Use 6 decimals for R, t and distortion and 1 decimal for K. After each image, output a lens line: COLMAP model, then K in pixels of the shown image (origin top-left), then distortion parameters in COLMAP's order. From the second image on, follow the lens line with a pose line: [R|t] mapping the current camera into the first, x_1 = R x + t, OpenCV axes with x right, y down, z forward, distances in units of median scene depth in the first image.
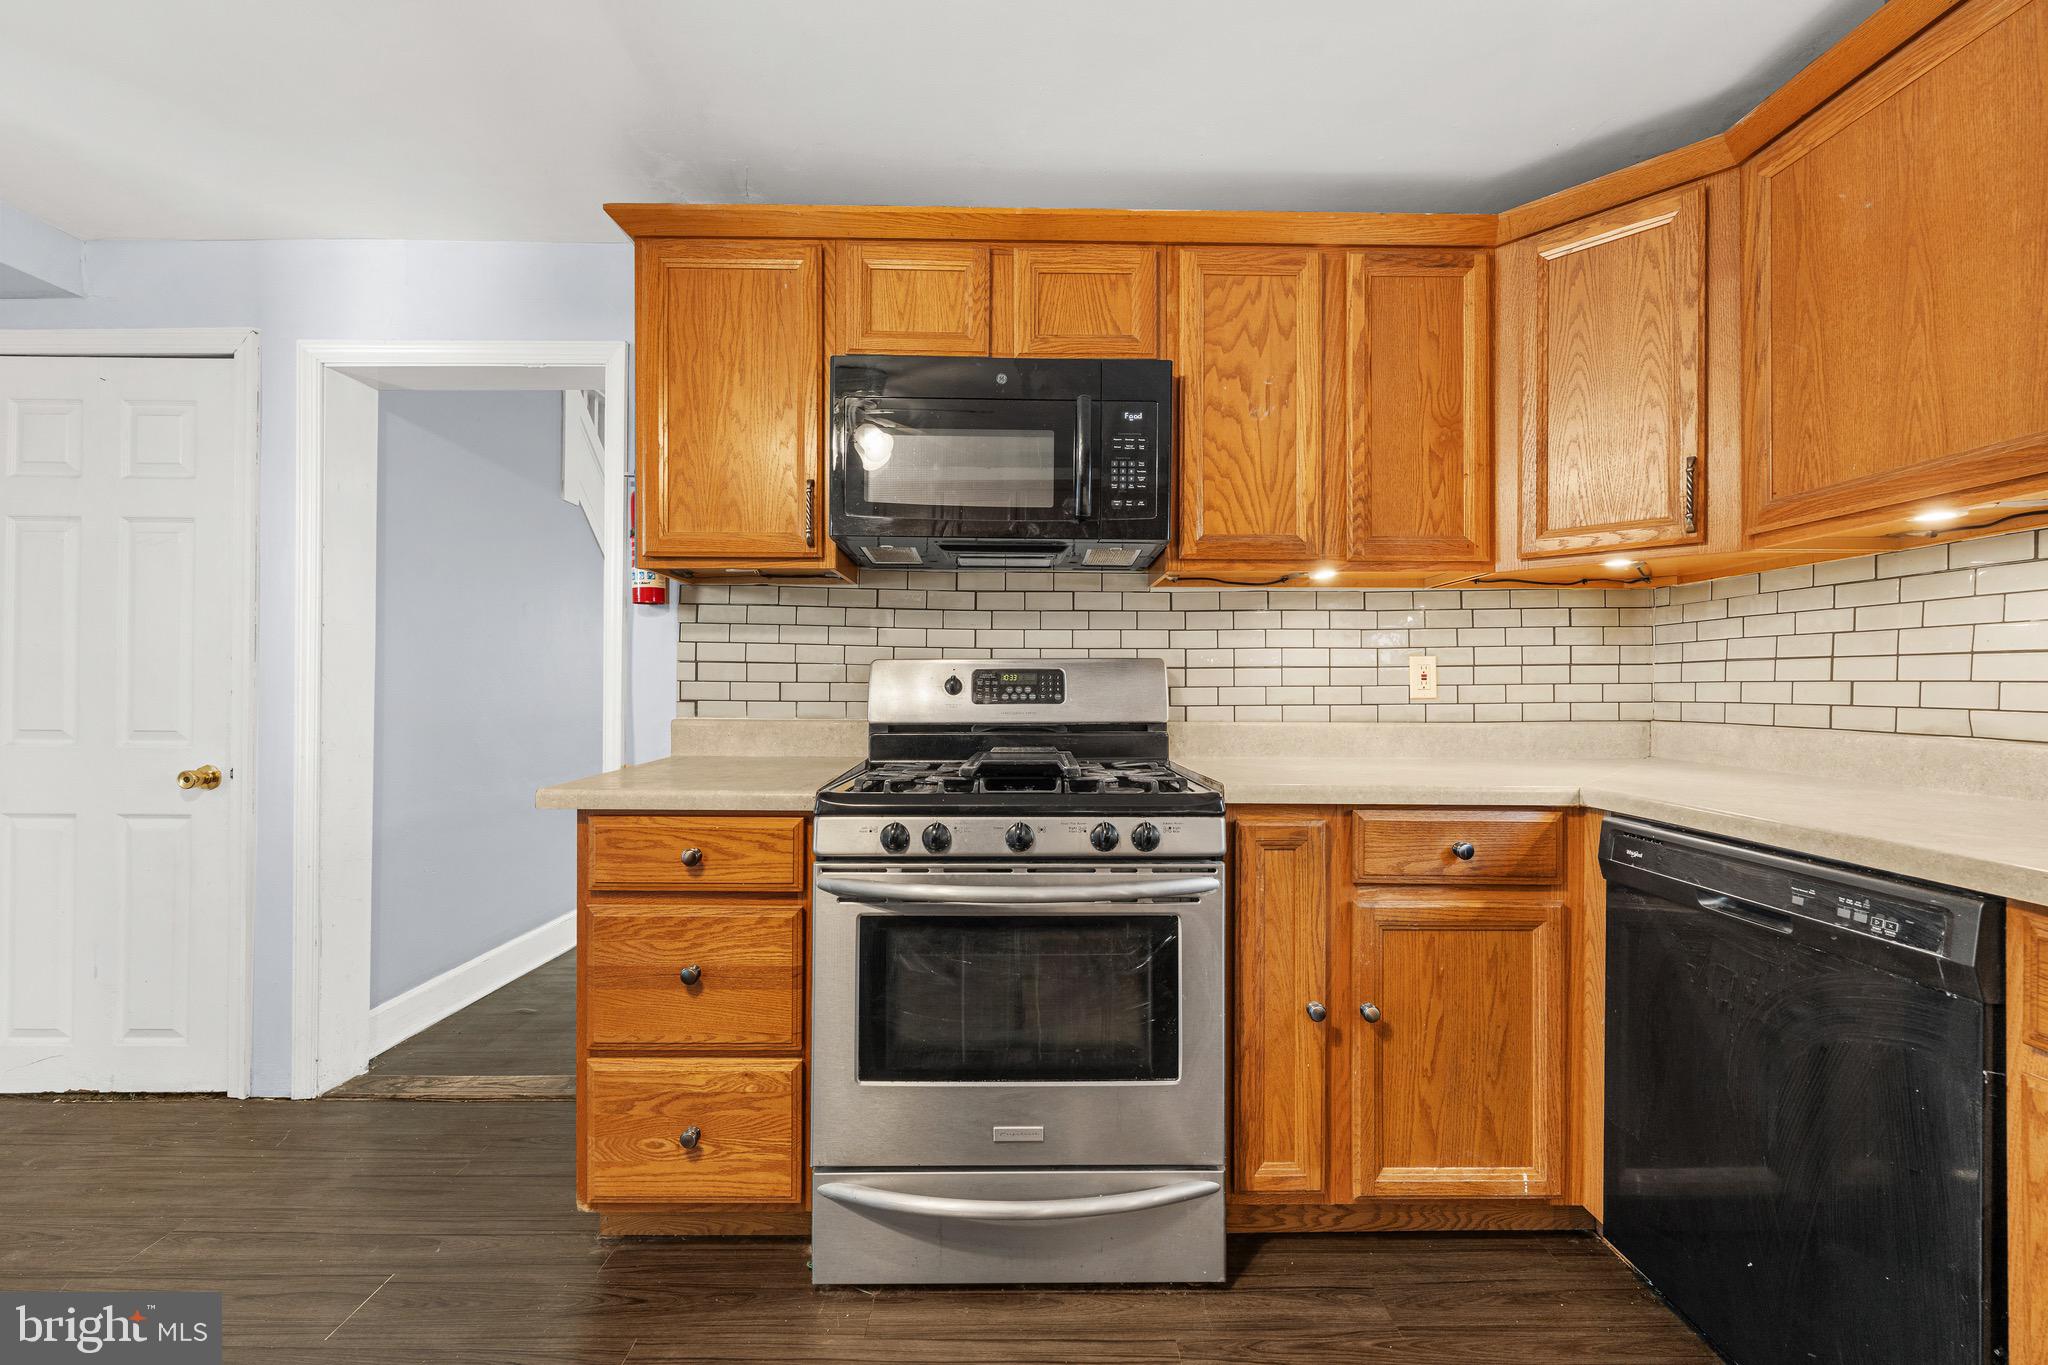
lens RADIAL K [[820.1, 0, 1029.8], [0, 820.1, 687.7], [0, 0, 1]] dist [0.001761, -0.001675]
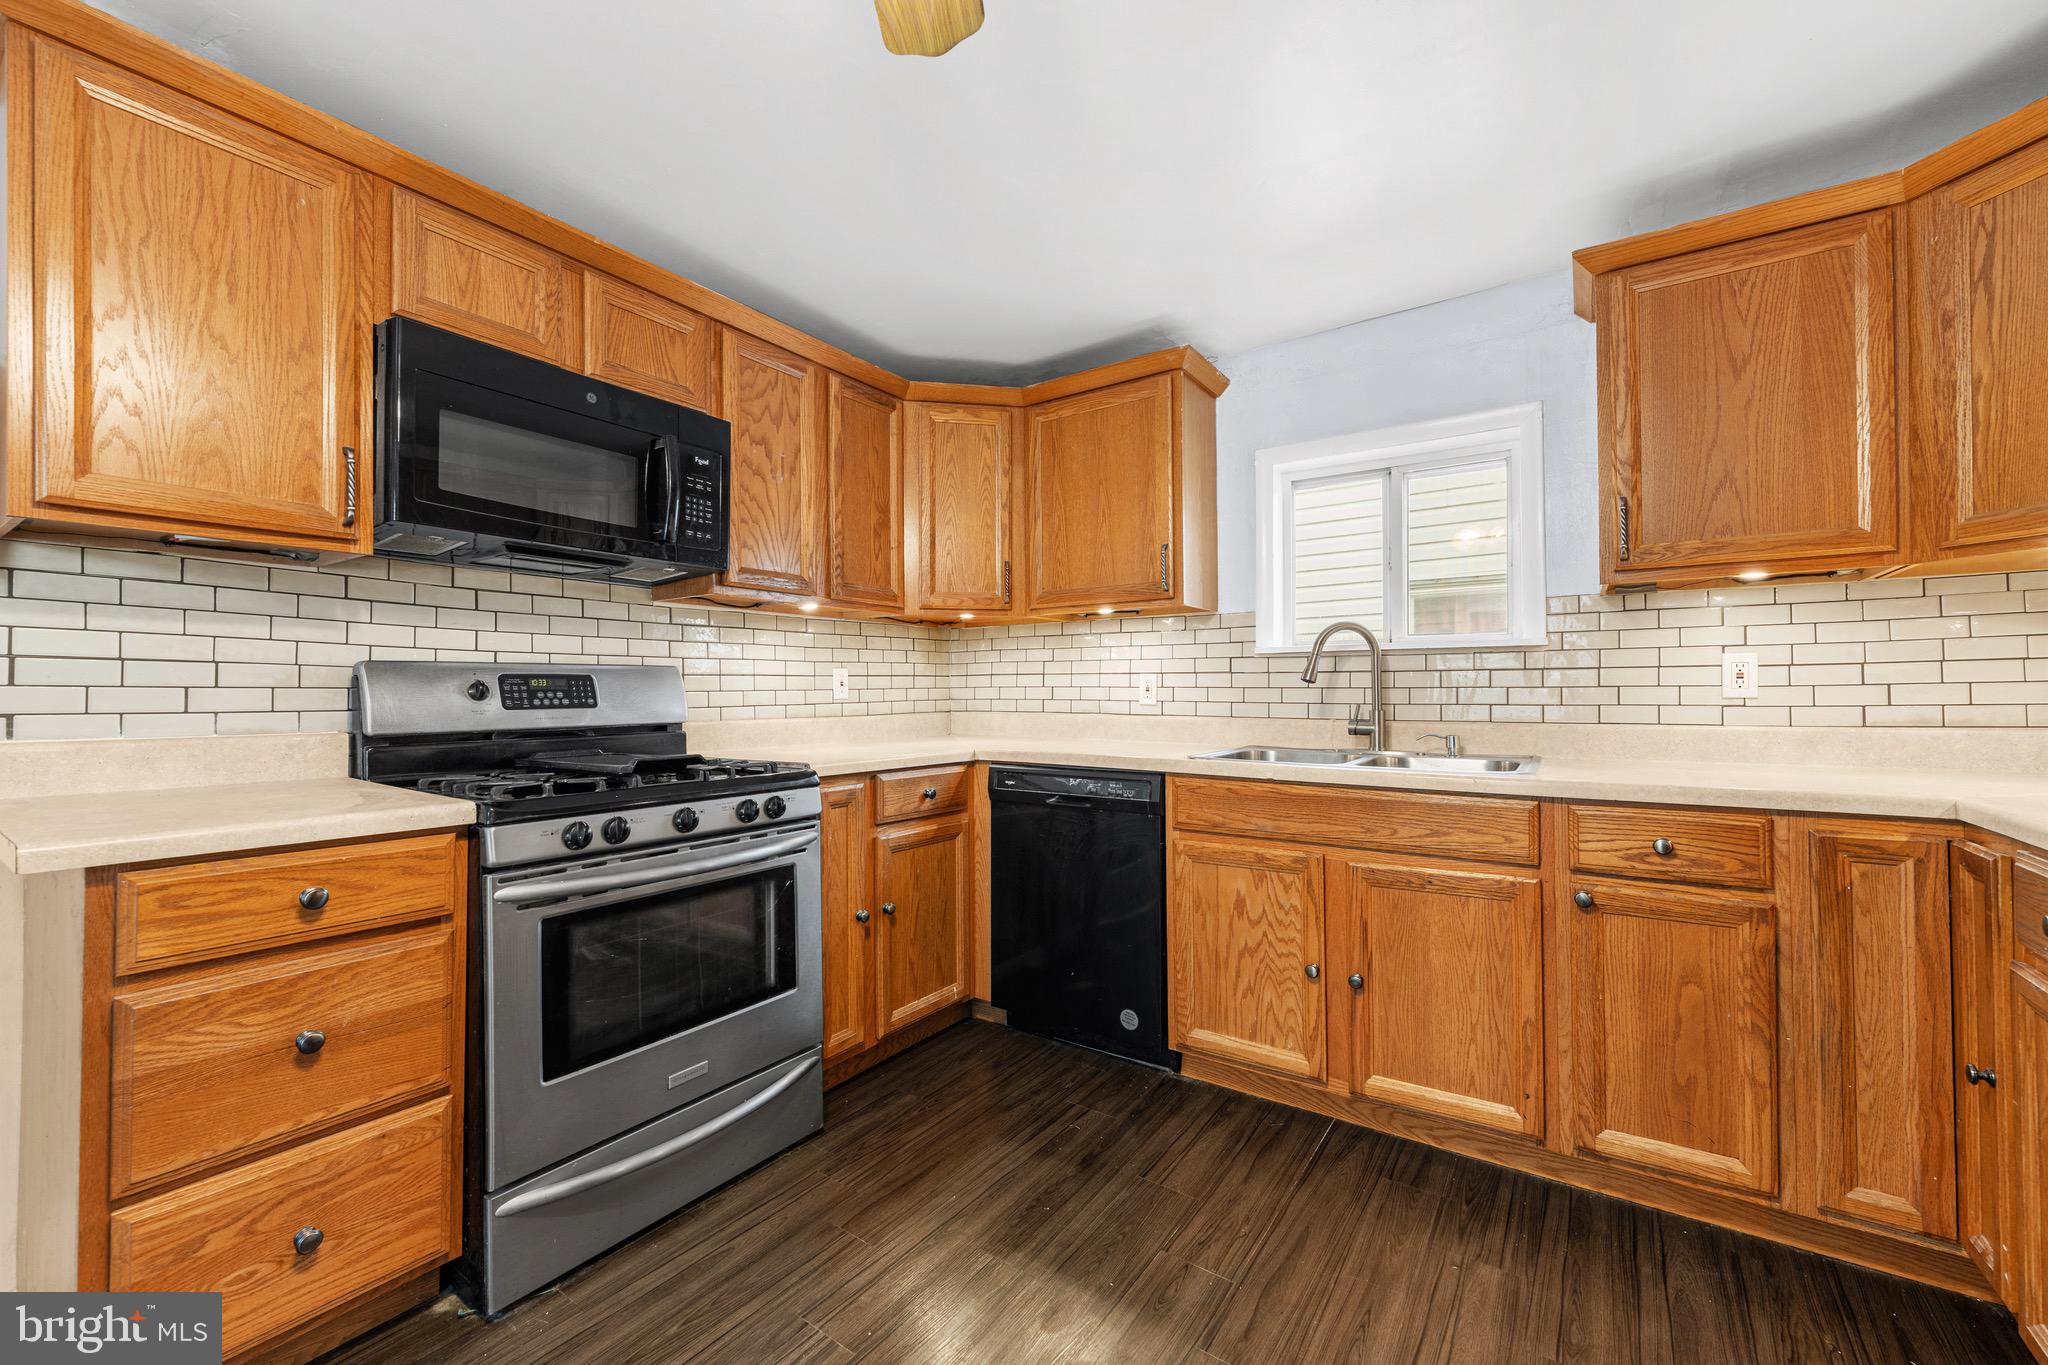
lens RADIAL K [[820.1, 0, 1026.4], [0, 820.1, 688.5], [0, 0, 1]] dist [0.001761, -0.001675]
pose [[0.576522, -0.001166, 0.817081, -0.644111], [0.005691, 0.999980, -0.002589, 0.000727], [-0.817062, 0.006143, 0.576518, -0.064401]]
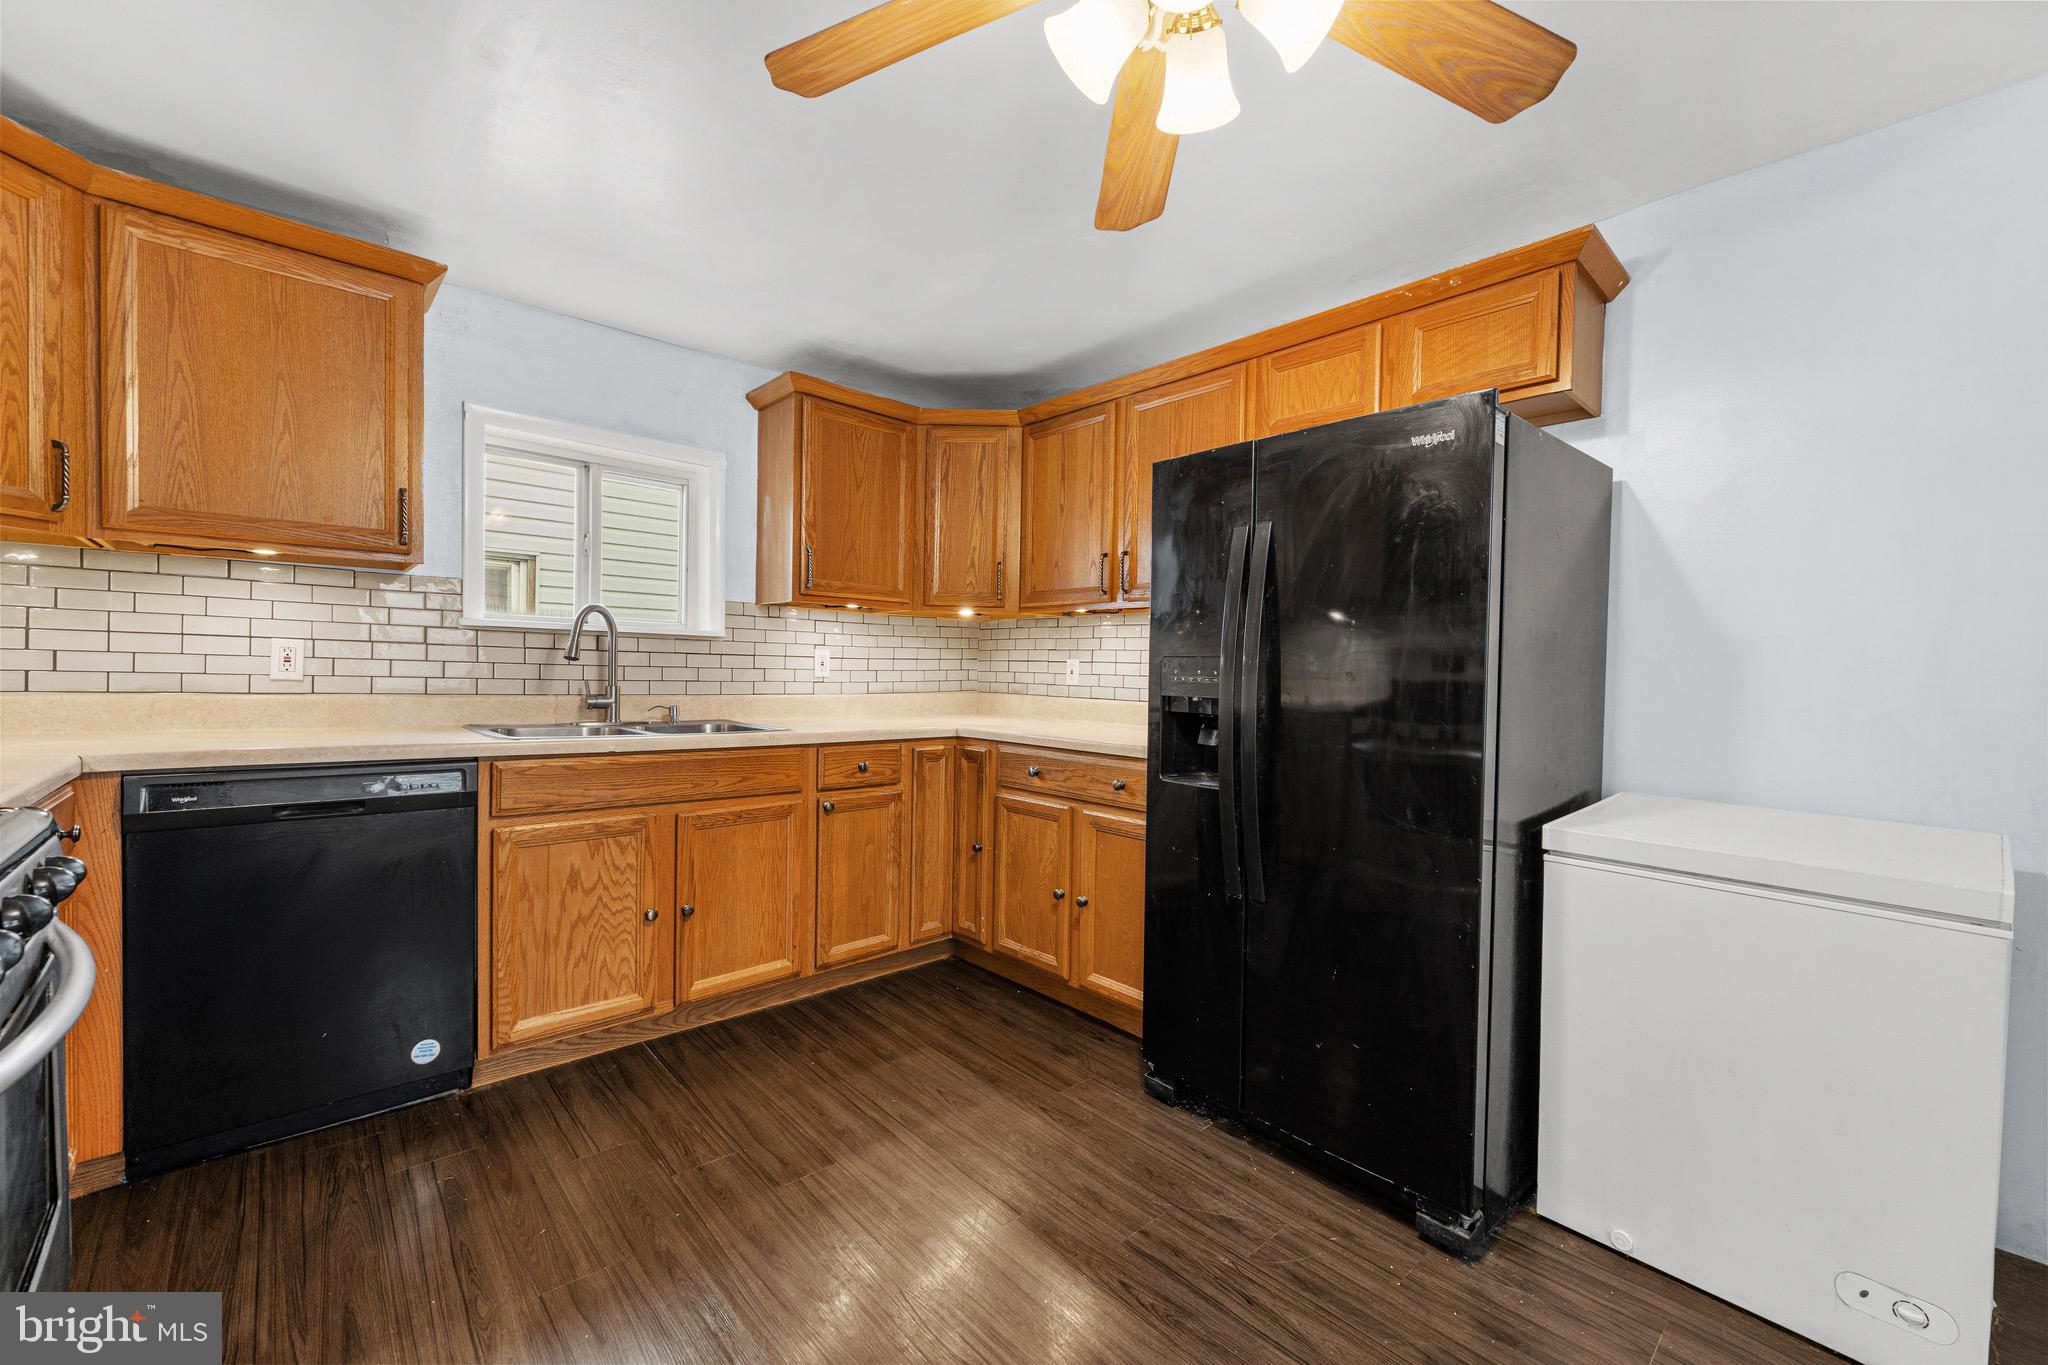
lens RADIAL K [[820.1, 0, 1025.0], [0, 820.1, 690.3], [0, 0, 1]] dist [0.001761, -0.001675]
pose [[-0.670430, -0.033304, 0.741225, -0.861022], [-0.022883, 0.999445, 0.024208, -0.011357], [-0.741620, -0.000732, -0.670820, 0.800560]]
